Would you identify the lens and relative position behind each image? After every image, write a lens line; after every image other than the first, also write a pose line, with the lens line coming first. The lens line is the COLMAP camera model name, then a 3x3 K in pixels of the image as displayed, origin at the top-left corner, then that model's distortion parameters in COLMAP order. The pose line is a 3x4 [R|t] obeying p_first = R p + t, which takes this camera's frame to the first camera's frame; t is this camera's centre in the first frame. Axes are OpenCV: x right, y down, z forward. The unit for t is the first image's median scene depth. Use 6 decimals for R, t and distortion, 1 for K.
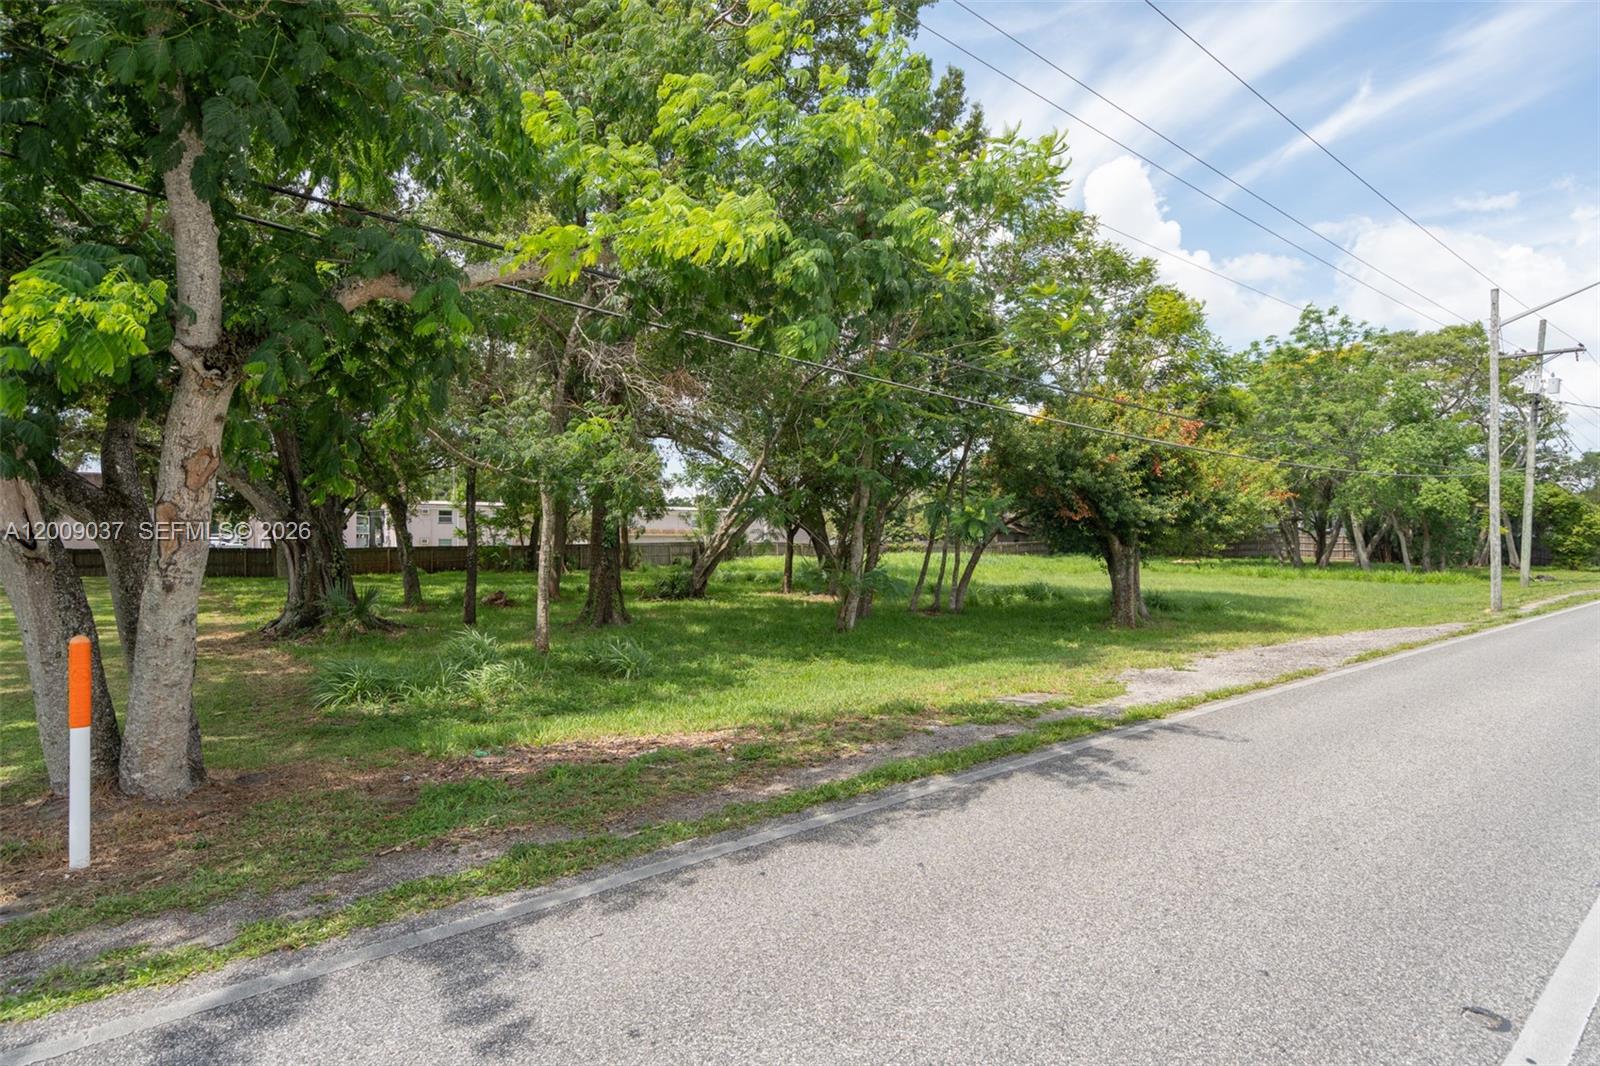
lens RADIAL K [[811.8, 0, 789.4], [0, 811.8, 545.1], [0, 0, 1]] dist [-0.011755, 0.006654]
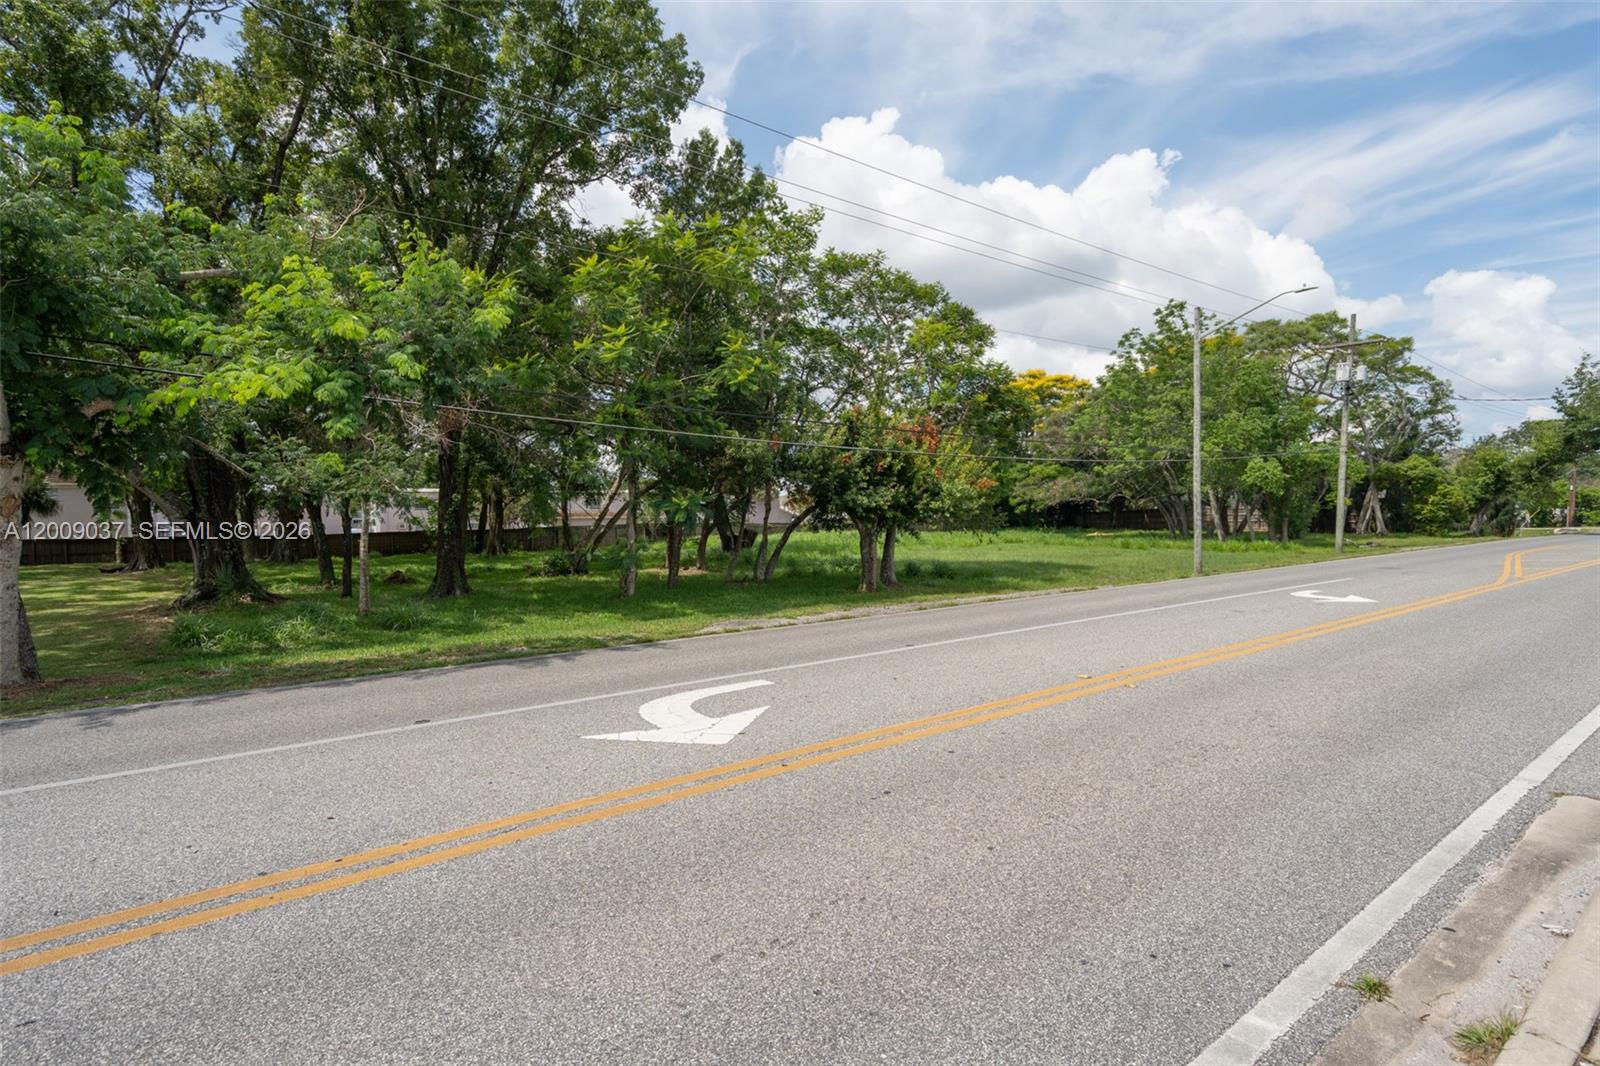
lens RADIAL K [[811.8, 0, 798.6], [0, 811.8, 548.1], [0, 0, 1]] dist [-0.011755, 0.006654]
pose [[0.999859, -0.016520, -0.003105, 0.145095], [0.016612, 0.999334, 0.032476, -0.003754], [0.002567, -0.032523, 0.999468, -0.118971]]
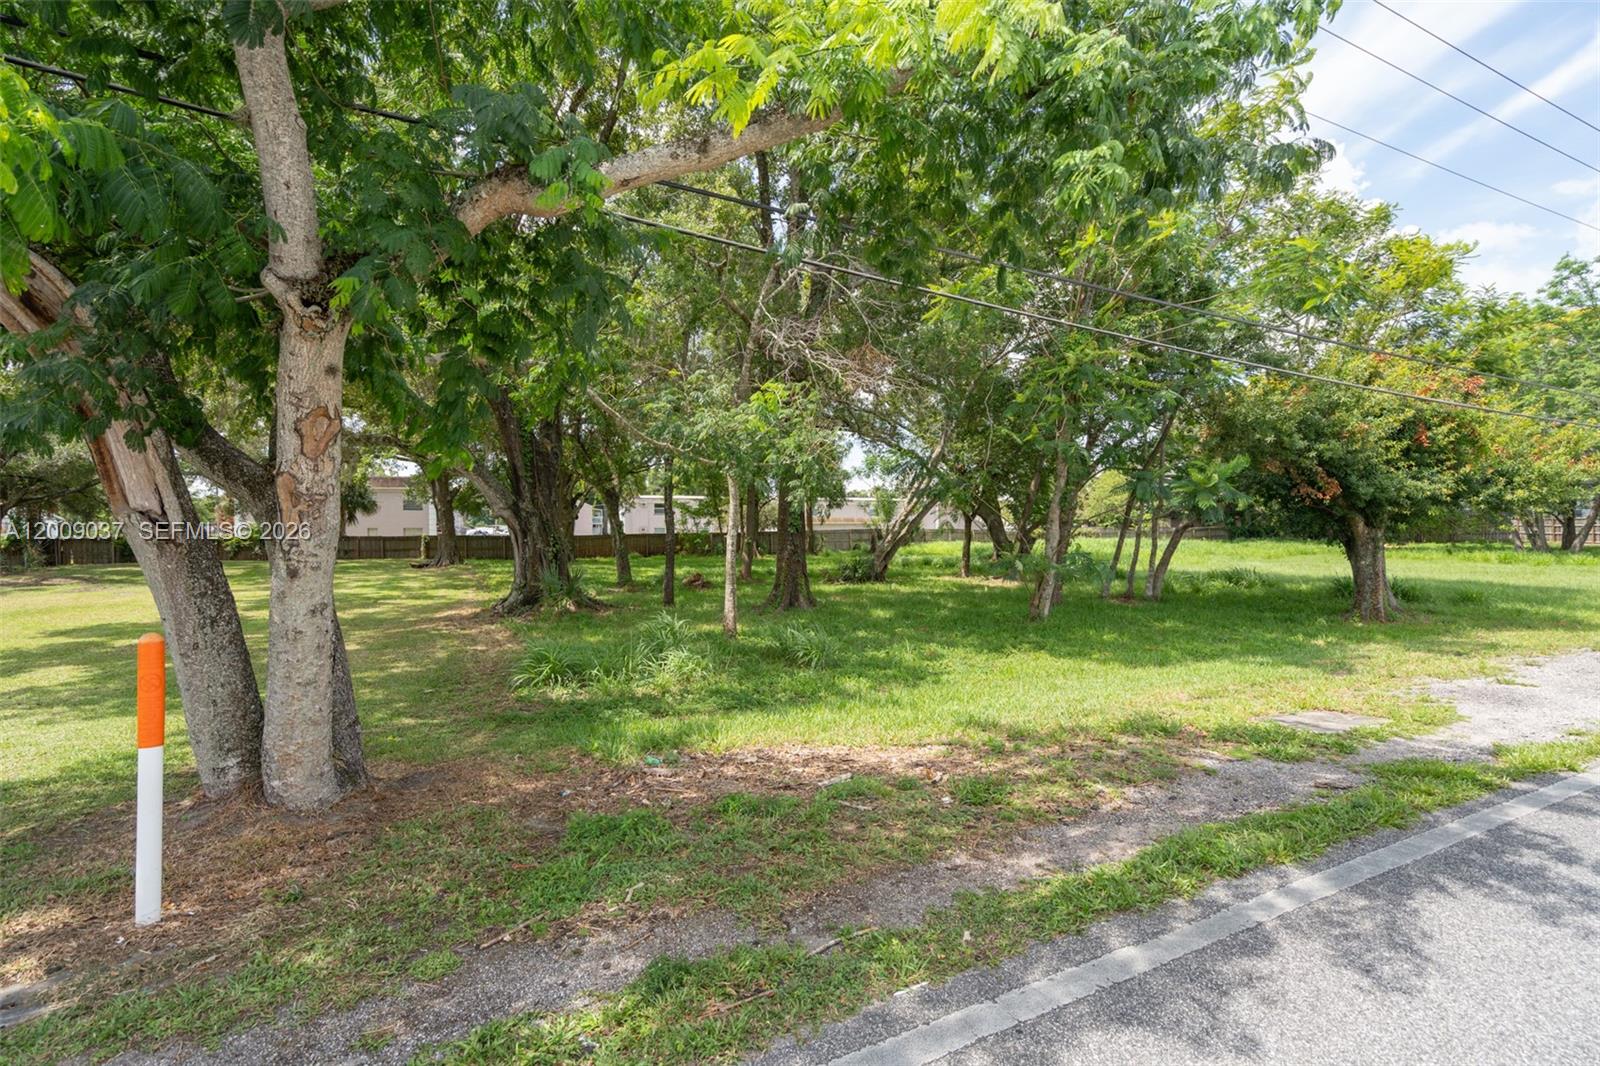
lens RADIAL K [[730.2, 0, 804.6], [0, 730.2, 534.4], [0, 0, 1]] dist [0.005272, 0.001150]
pose [[0.978654, -0.004728, -0.205461, -0.009308], [0.005263, 0.999984, 0.002059, 0.001528], [0.205448, -0.003096, 0.978663, 0.044369]]
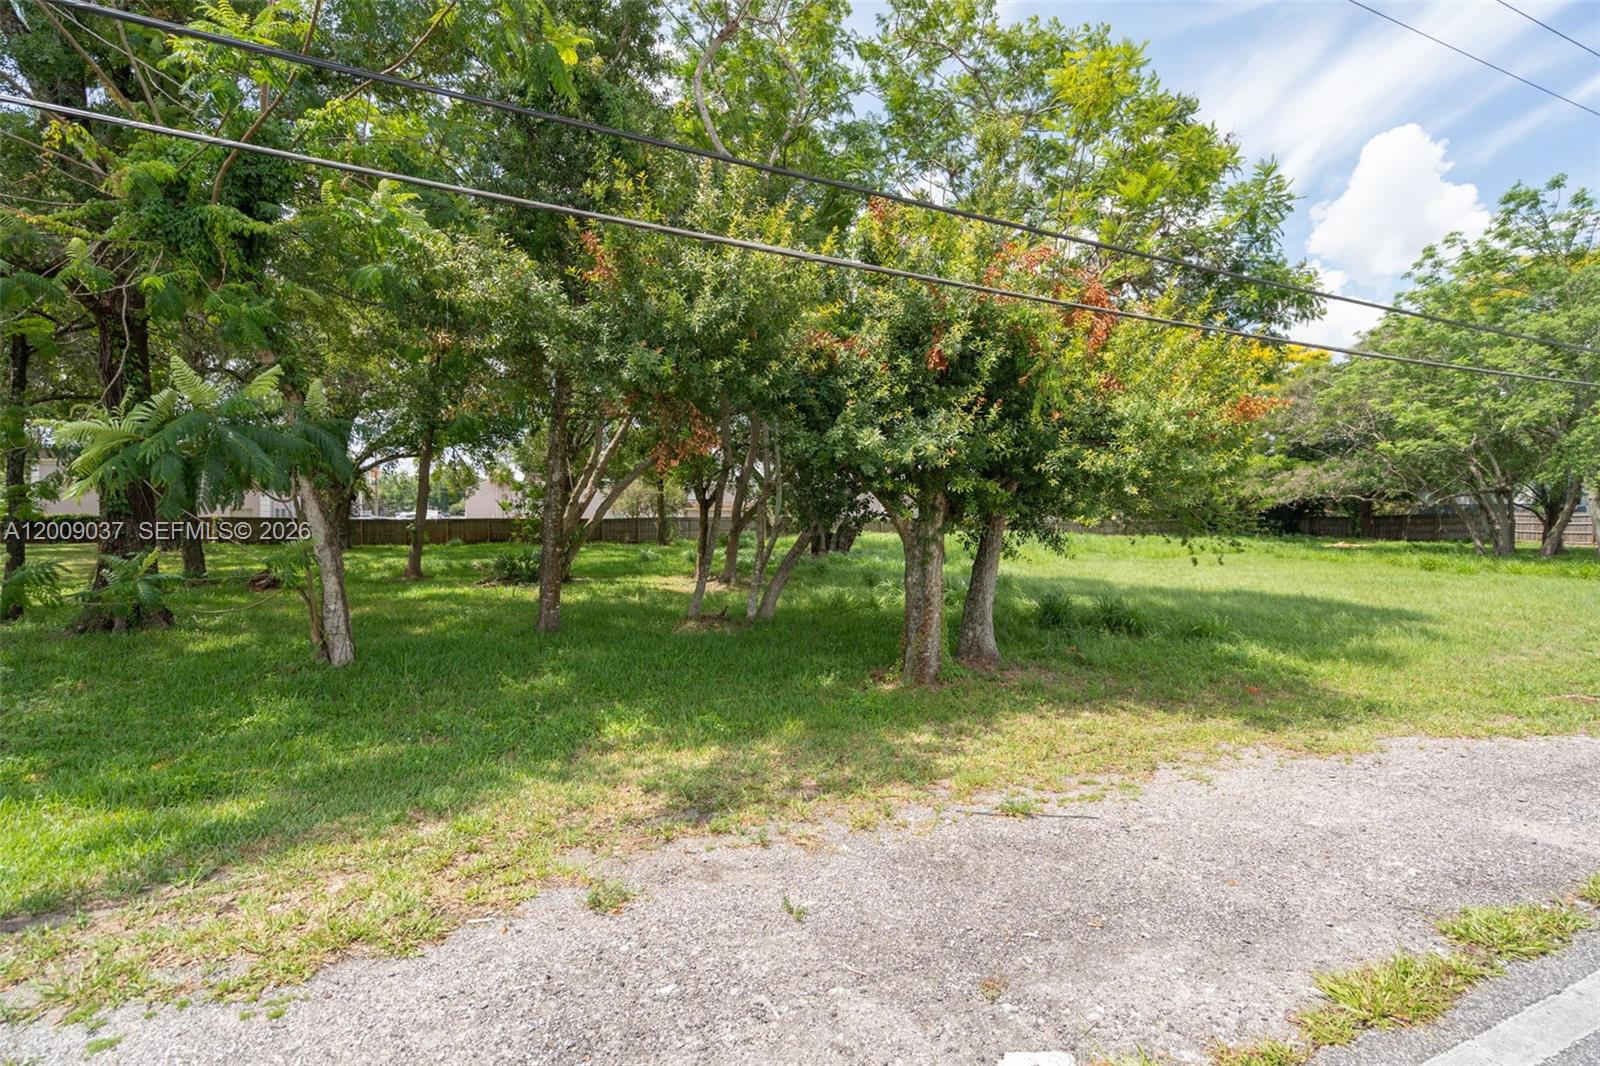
lens RADIAL K [[730.2, 0, 790.7], [0, 730.2, 527.1], [0, 0, 1]] dist [0.005272, 0.001150]
pose [[0.967658, 0.008527, -0.252120, 0.208903], [-0.006932, 0.999950, 0.007211, 0.001348], [0.252169, -0.005230, 0.967669, 0.236325]]
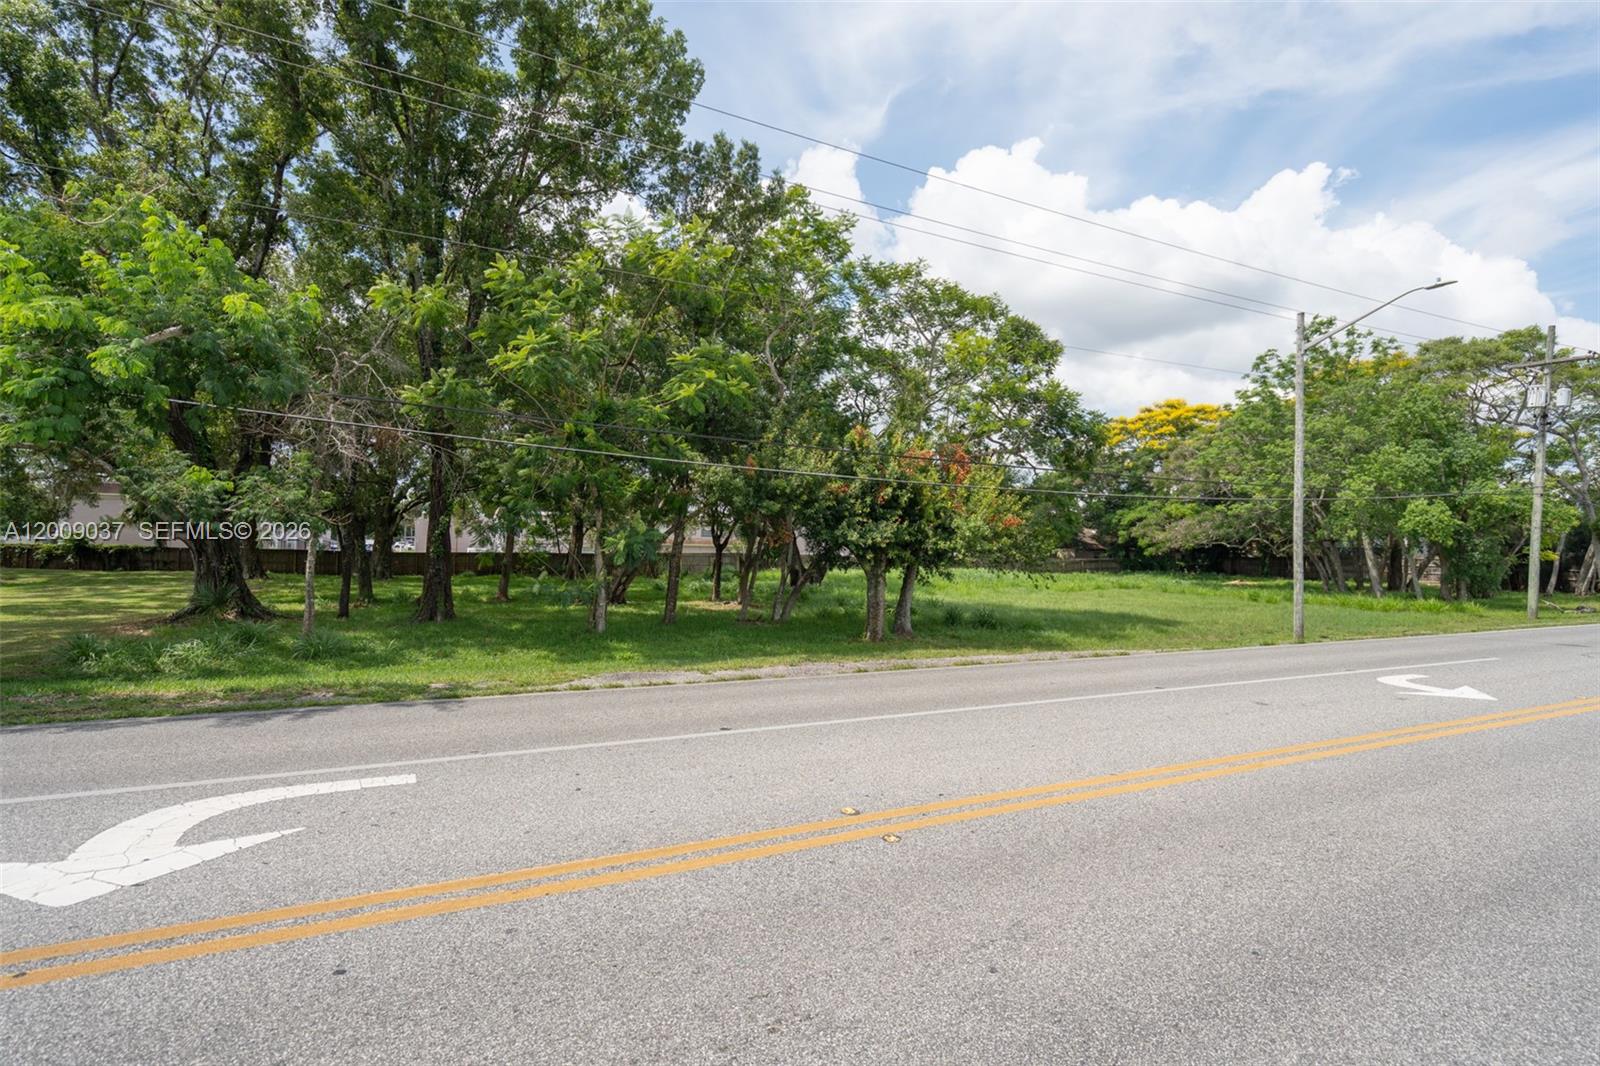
lens RADIAL K [[811.8, 0, 793.7], [0, 811.8, 536.7], [0, 0, 1]] dist [-0.011755, 0.006654]
pose [[0.982626, 0.013772, -0.185086, 0.234537], [-0.018008, 0.999613, -0.021222, -0.005686], [0.184722, 0.024186, 0.982493, -0.045477]]
